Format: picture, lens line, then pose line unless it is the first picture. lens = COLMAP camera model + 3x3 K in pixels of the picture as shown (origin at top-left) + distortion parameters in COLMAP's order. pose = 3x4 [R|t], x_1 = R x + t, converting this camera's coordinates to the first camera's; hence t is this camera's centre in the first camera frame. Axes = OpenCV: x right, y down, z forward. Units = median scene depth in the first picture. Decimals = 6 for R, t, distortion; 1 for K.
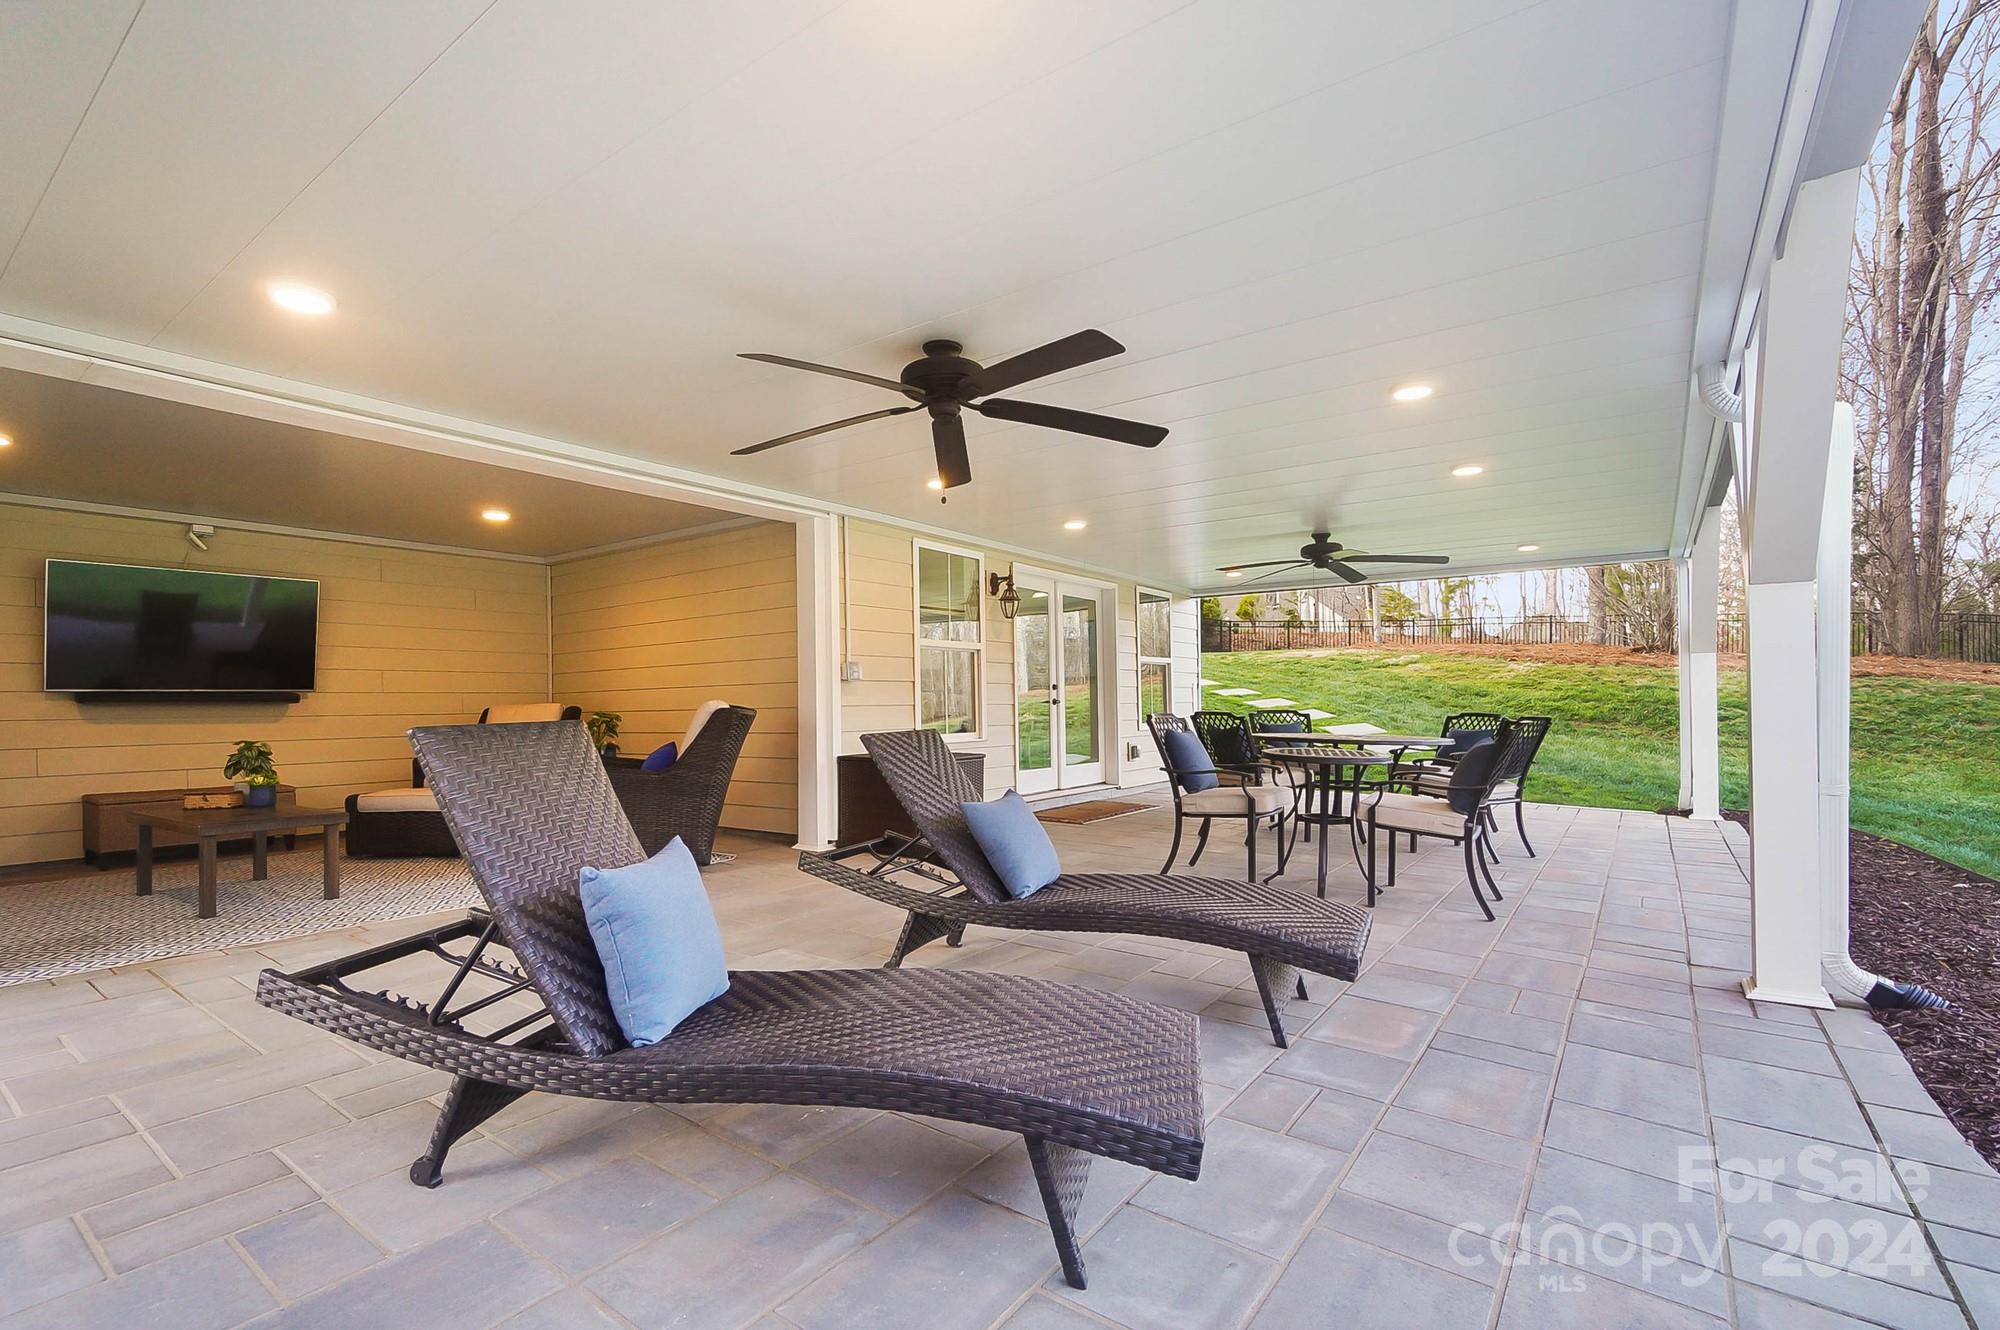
lens RADIAL K [[902.0, 0, 961.3], [0, 902.0, 695.6], [0, 0, 1]] dist [0.000144, -0.000197]
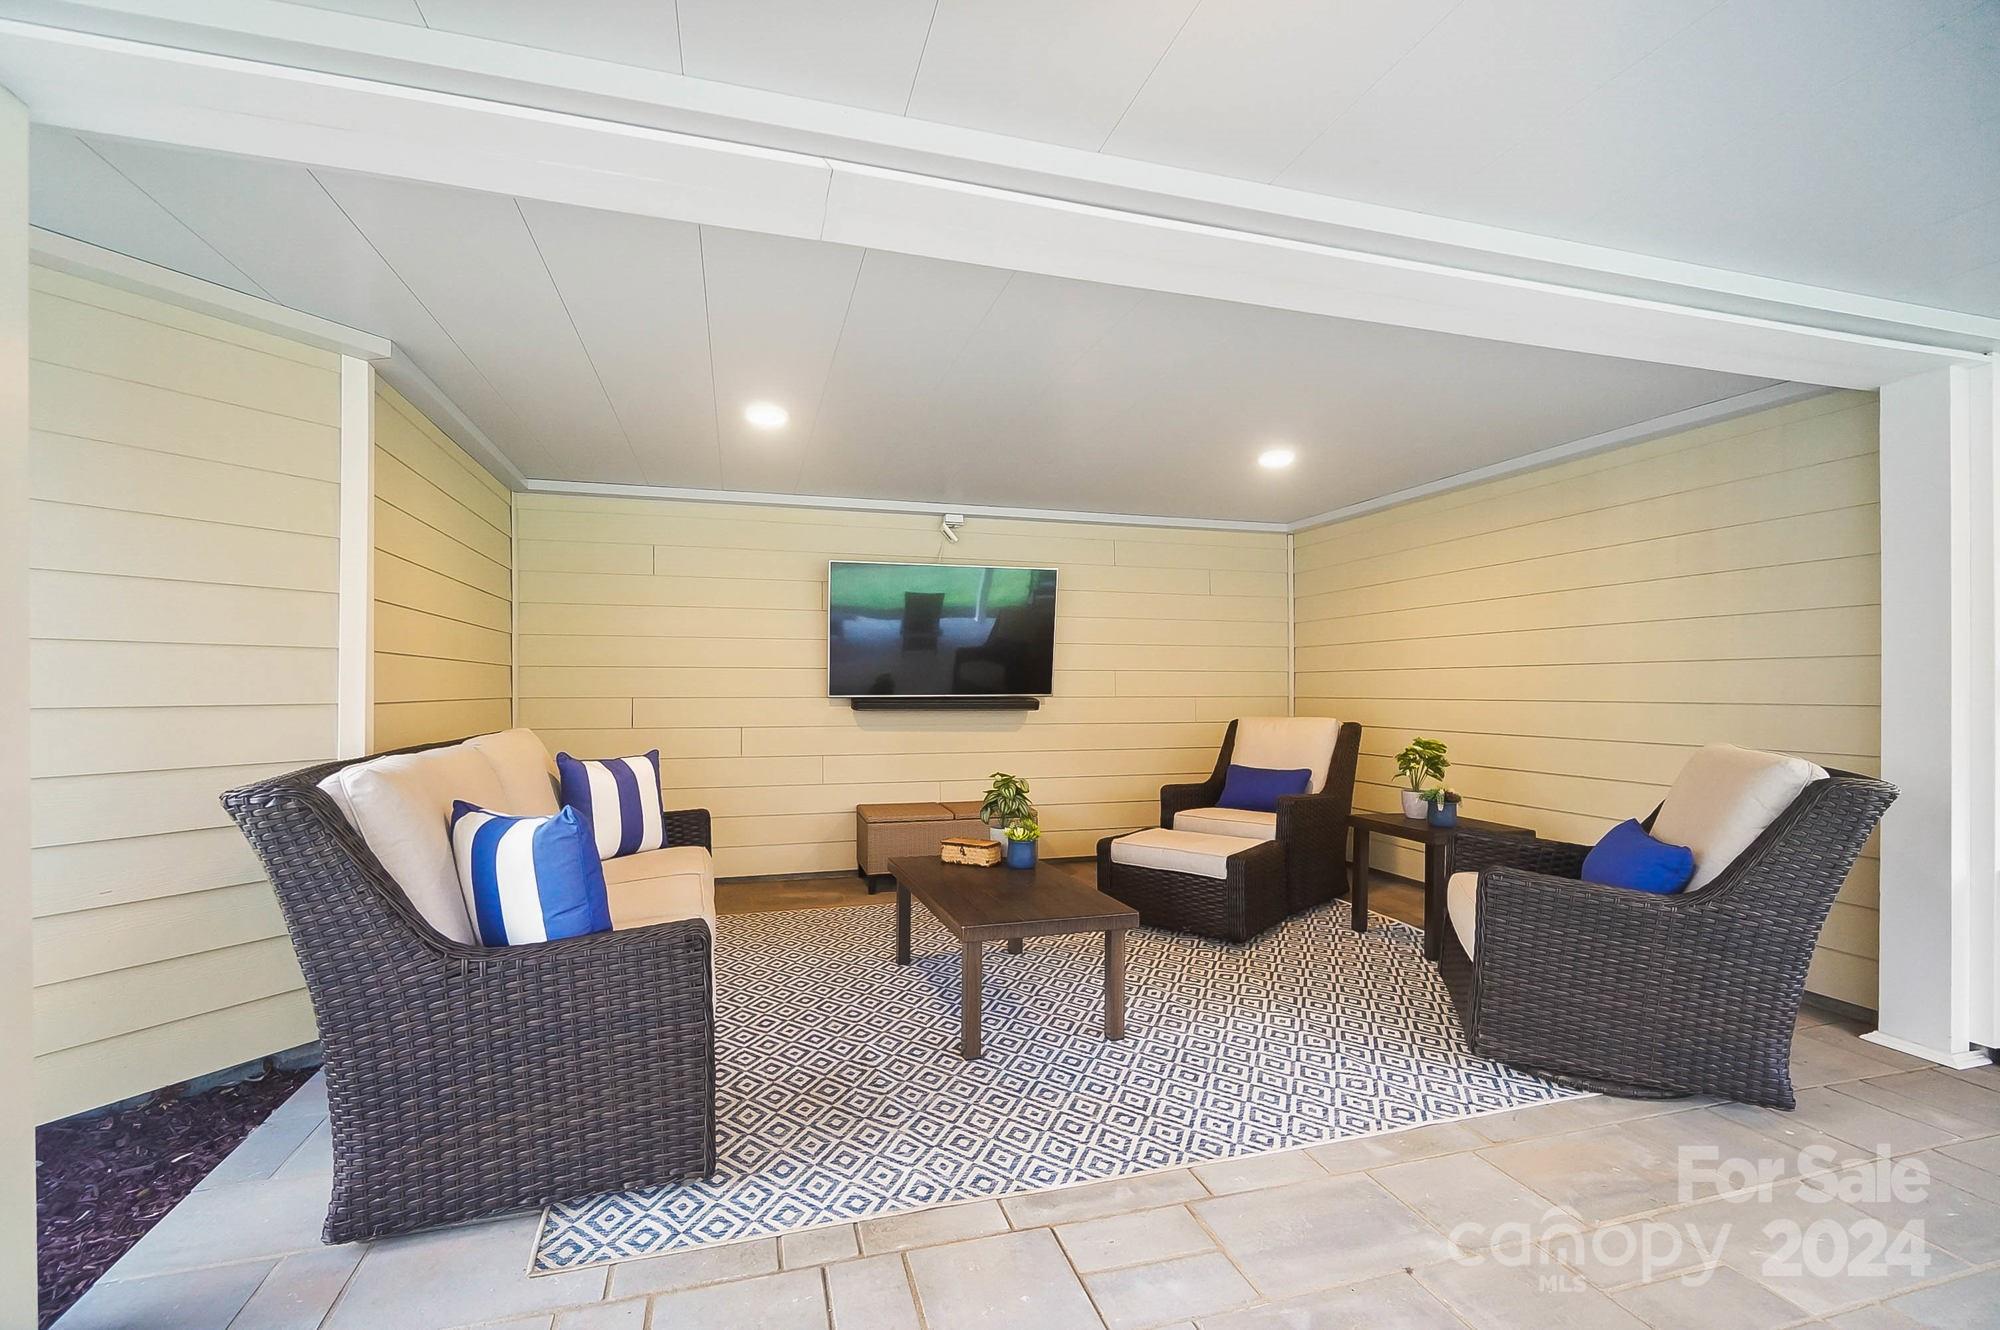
lens RADIAL K [[883.2, 0, 996.3], [0, 883.2, 677.3], [0, 0, 1]] dist [0.000232, 0.000033]
pose [[0.806152, 0.009310, -0.591635, -0.300950], [-0.007812, 0.999957, 0.005091, -0.031473], [0.591657, 0.000518, 0.806190, 0.332059]]
